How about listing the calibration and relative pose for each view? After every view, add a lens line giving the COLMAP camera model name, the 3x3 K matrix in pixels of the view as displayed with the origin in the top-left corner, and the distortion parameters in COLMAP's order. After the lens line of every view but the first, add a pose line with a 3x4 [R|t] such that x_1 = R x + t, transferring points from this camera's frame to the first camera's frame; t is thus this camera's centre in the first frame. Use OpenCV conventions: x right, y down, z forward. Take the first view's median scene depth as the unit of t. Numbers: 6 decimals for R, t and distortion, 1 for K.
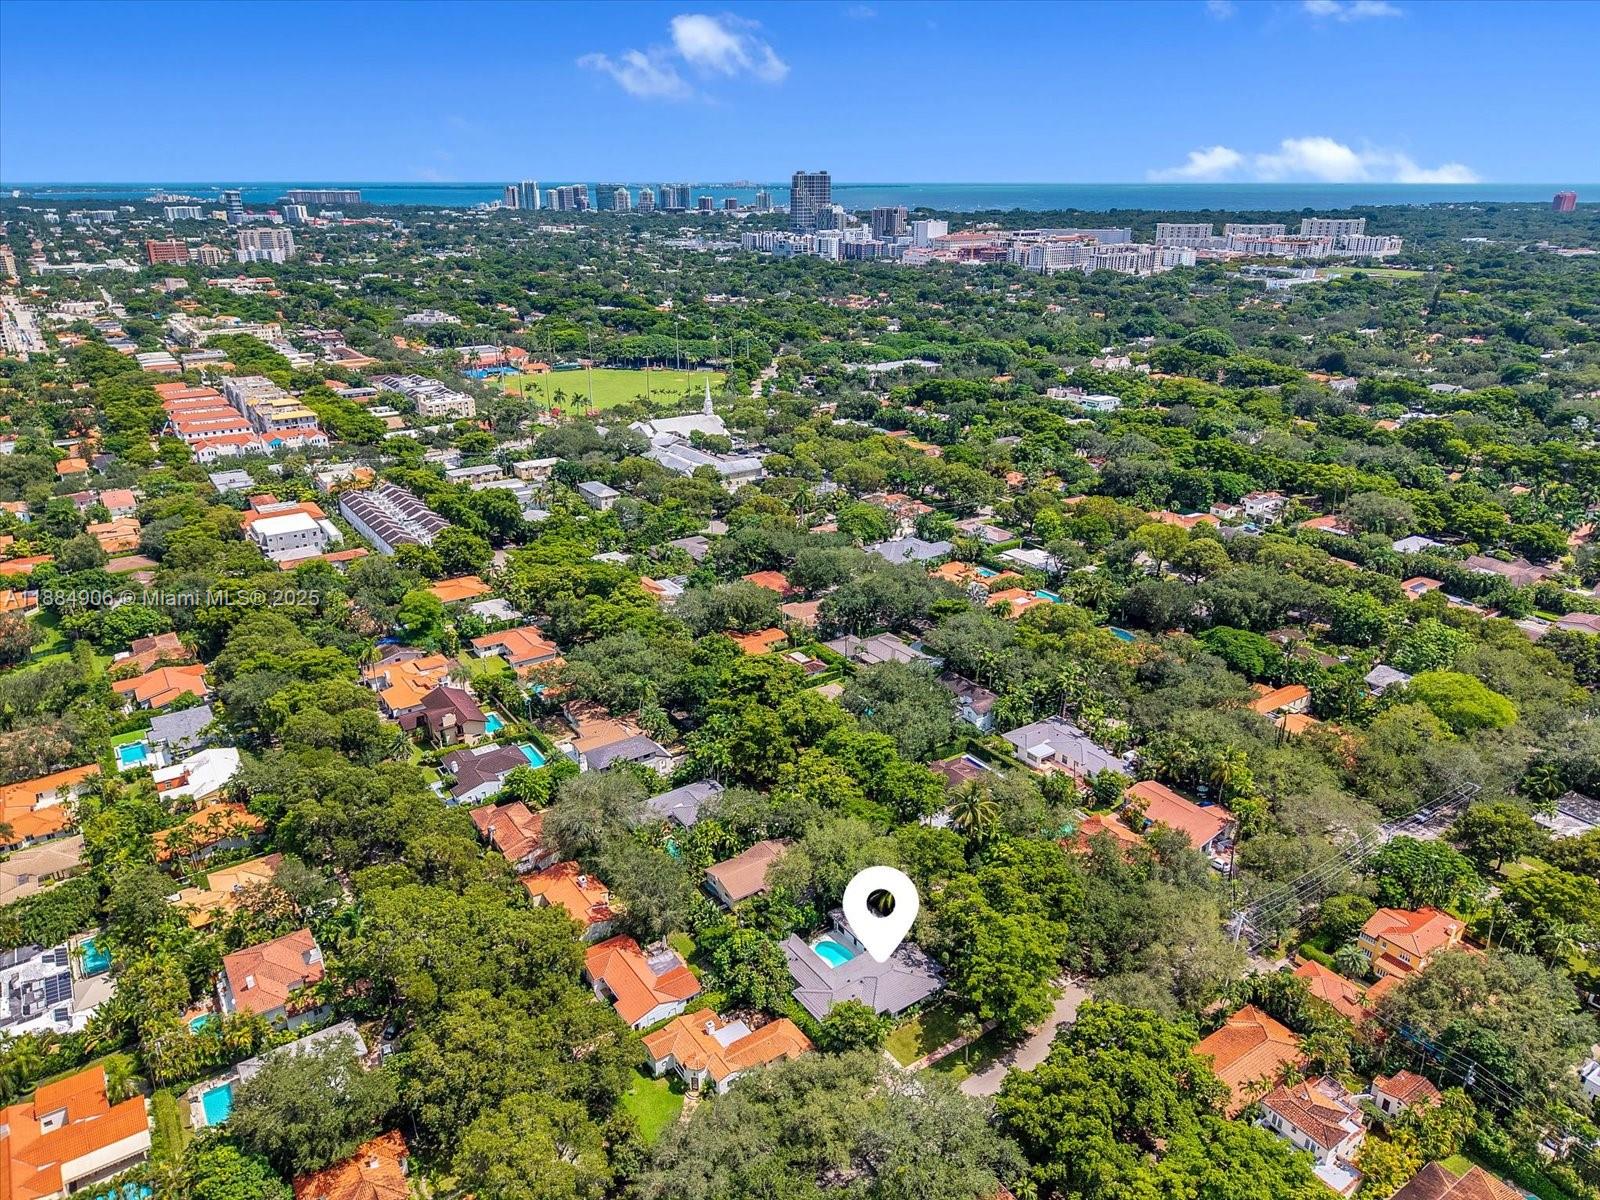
lens RADIAL K [[1123.9, 0, 800.0], [0, 1123.9, 600.0], [0, 0, 1]] dist [0.032922, -0.045515]
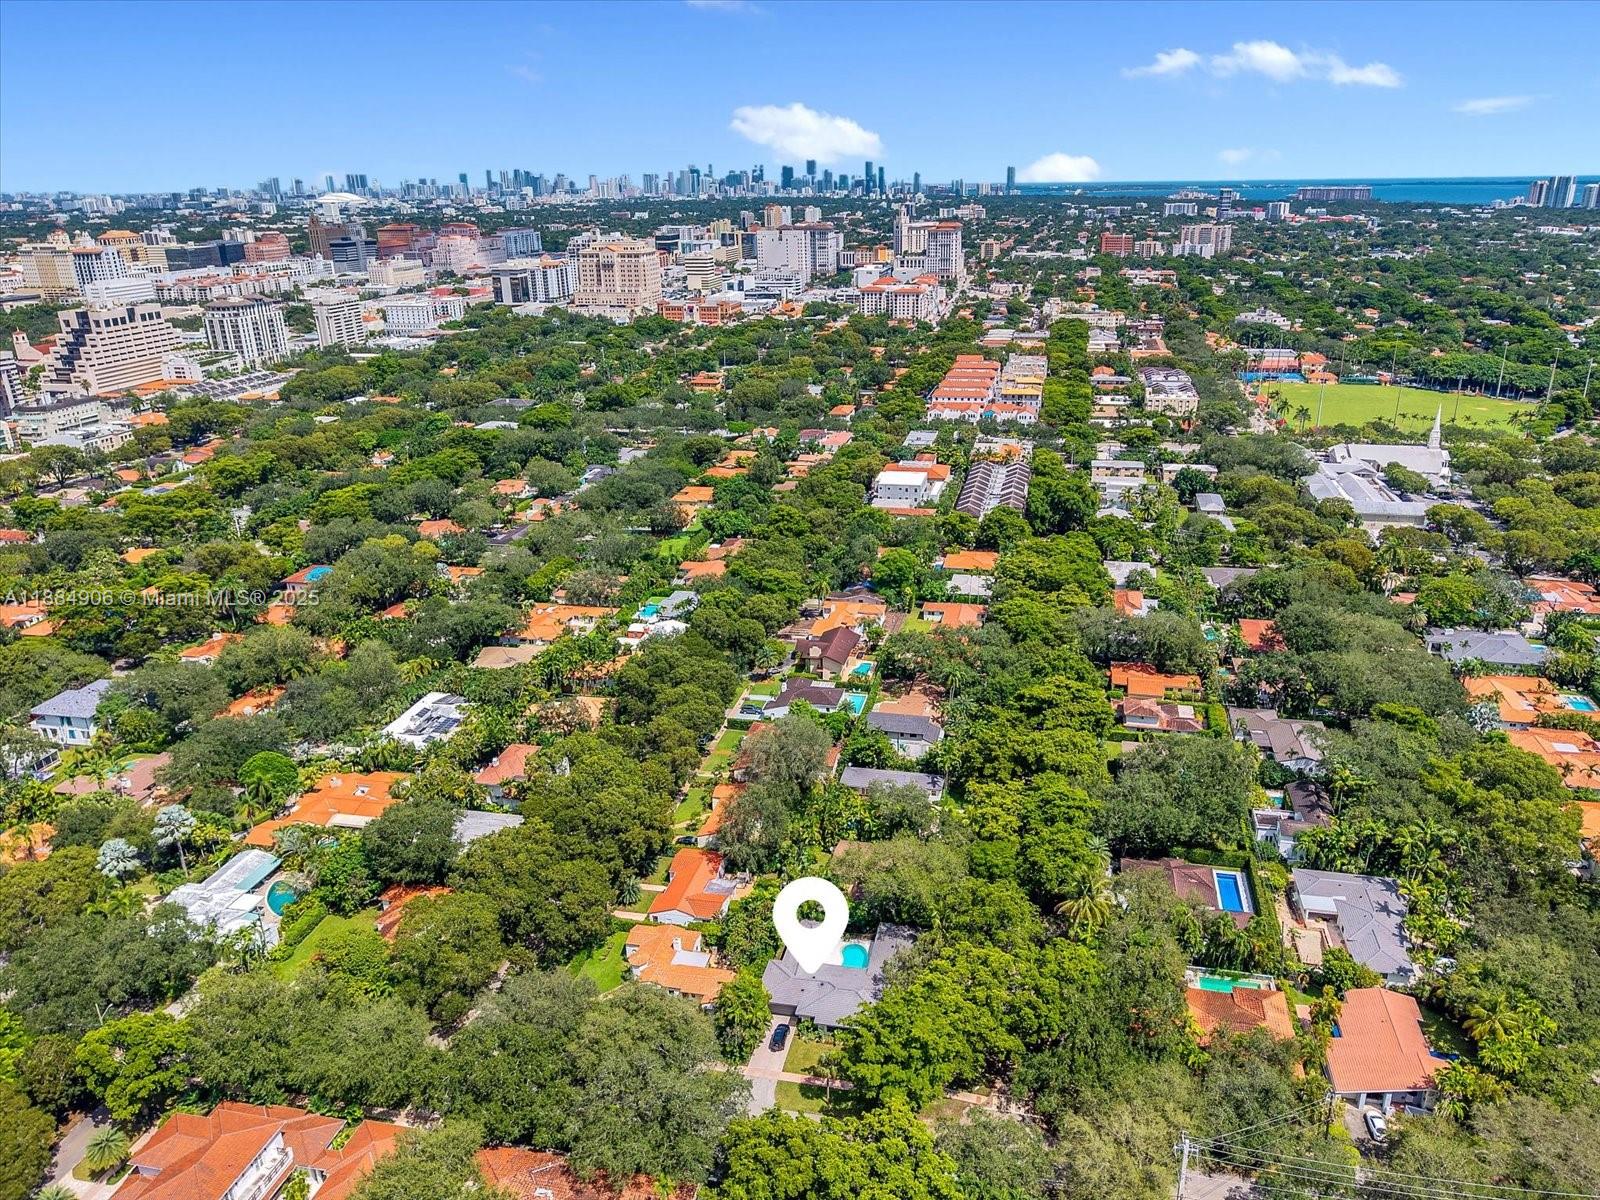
lens RADIAL K [[1123.9, 0, 800.0], [0, 1123.9, 600.0], [0, 0, 1]] dist [0.032922, -0.045515]
pose [[0.673974, 0.246450, -0.696435, 0.331193], [-0.244689, 0.963973, 0.104328, -0.043607], [0.697056, 0.100096, 0.709996, 0.127678]]
